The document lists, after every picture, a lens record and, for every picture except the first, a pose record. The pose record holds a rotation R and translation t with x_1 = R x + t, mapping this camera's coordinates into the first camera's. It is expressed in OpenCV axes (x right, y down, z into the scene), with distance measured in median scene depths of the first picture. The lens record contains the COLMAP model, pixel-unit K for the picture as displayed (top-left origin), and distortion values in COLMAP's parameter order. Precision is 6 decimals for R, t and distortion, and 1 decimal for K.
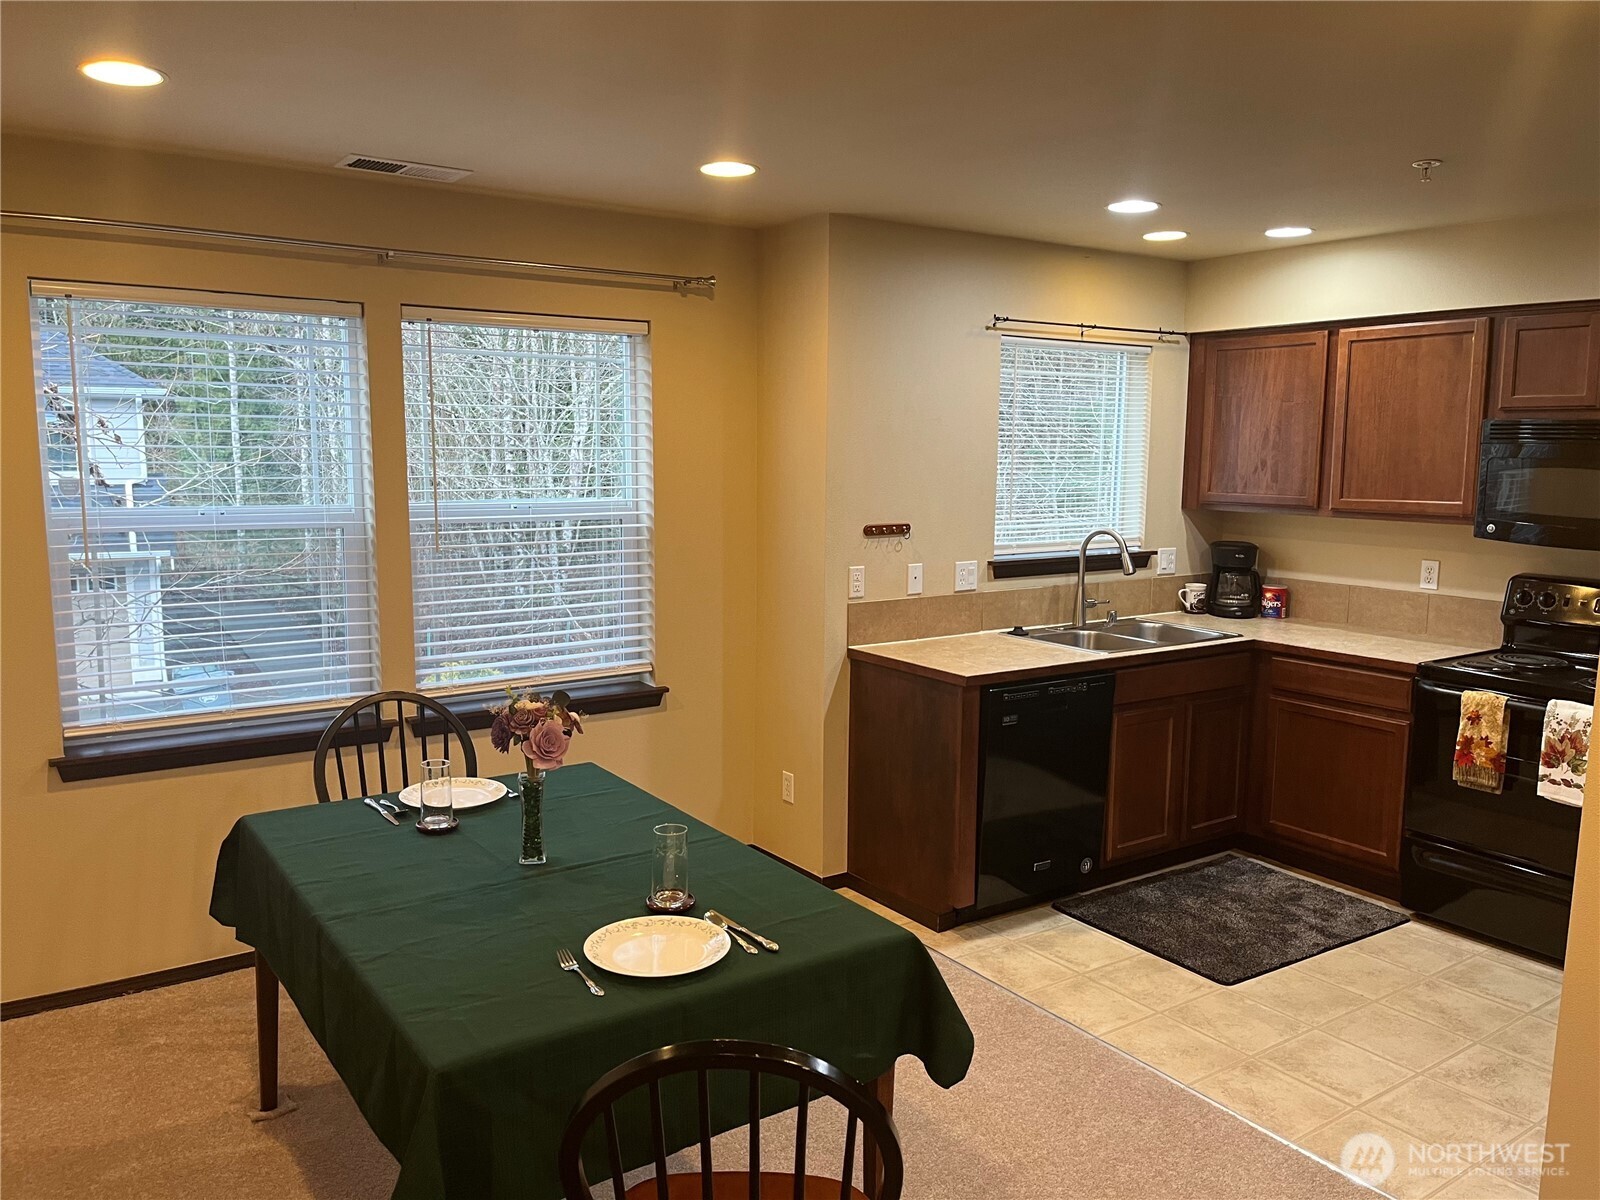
lens RADIAL K [[1223.3, 0, 792.9], [0, 1223.3, 602.2], [0, 0, 1]] dist [0.062600, -0.020412]
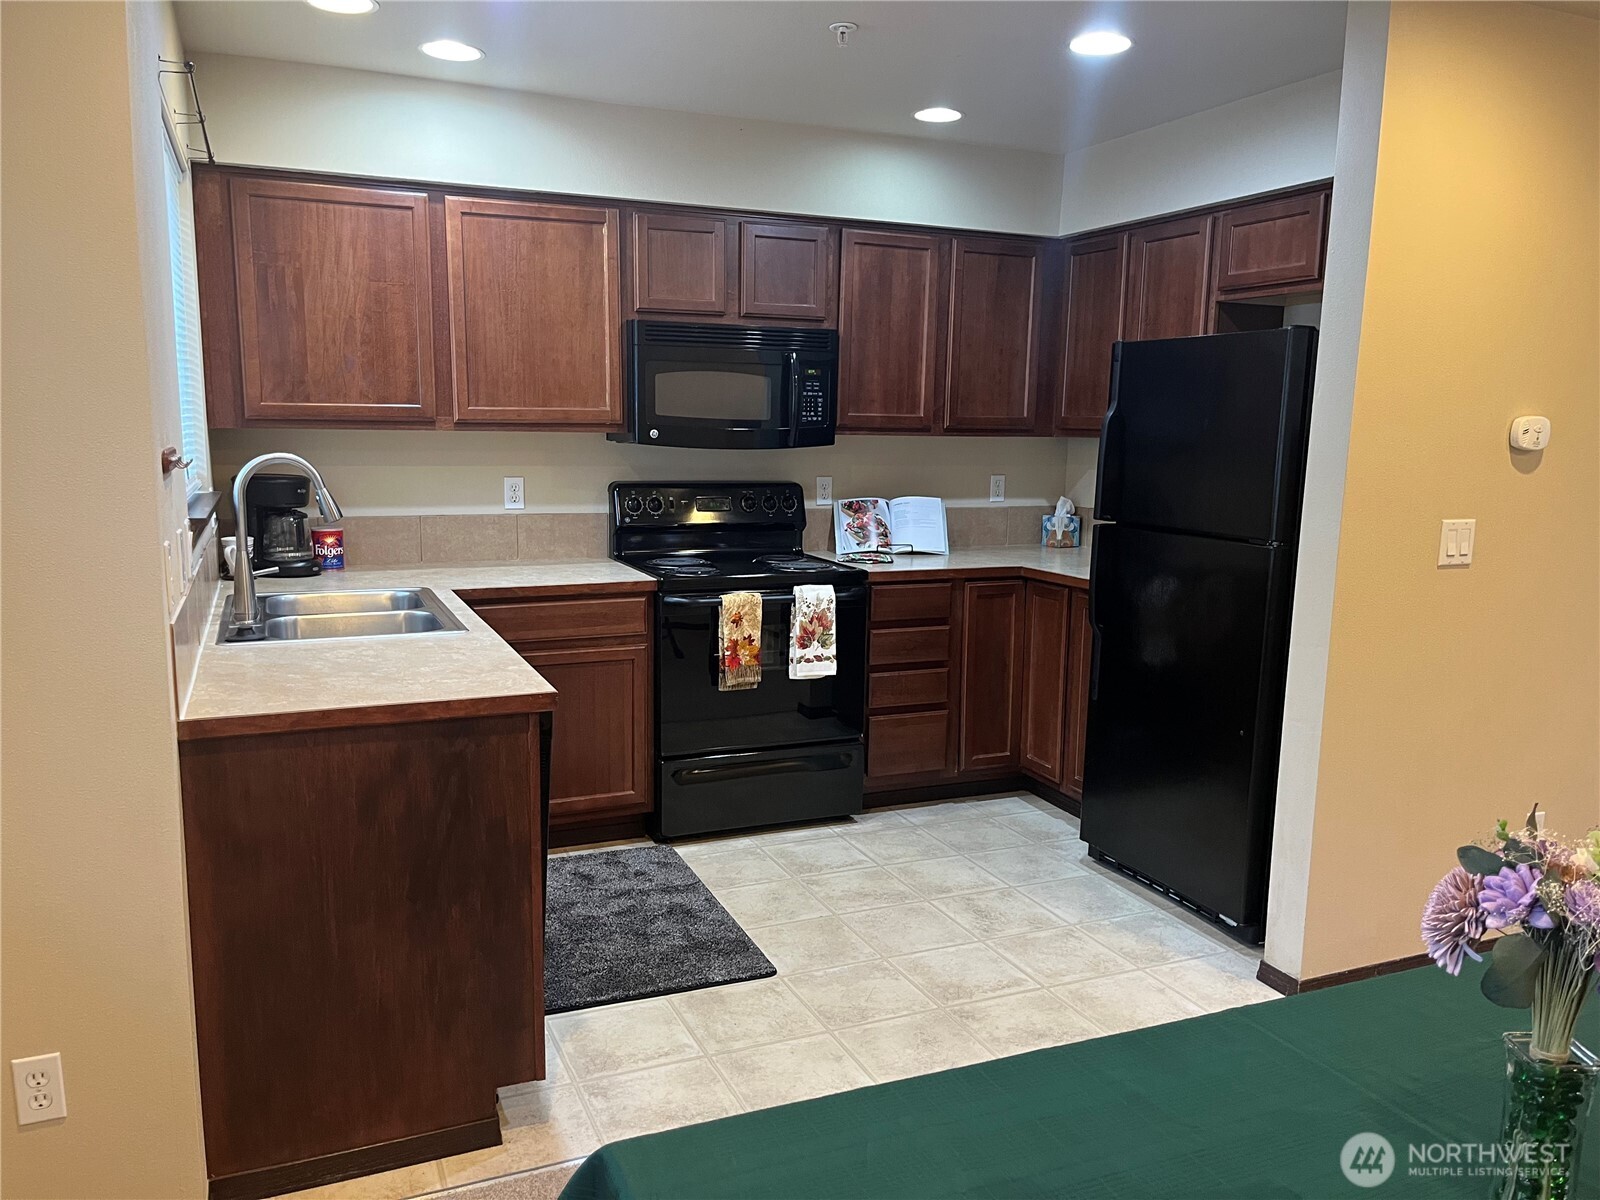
lens RADIAL K [[1223.3, 0, 797.3], [0, 1223.3, 604.9], [0, 0, 1]] dist [0.062600, -0.020412]
pose [[0.199834, -0.155321, 0.967441, -0.383454], [0.118541, 0.983936, 0.133483, -0.043584], [-0.972633, 0.088007, 0.215036, 0.720605]]
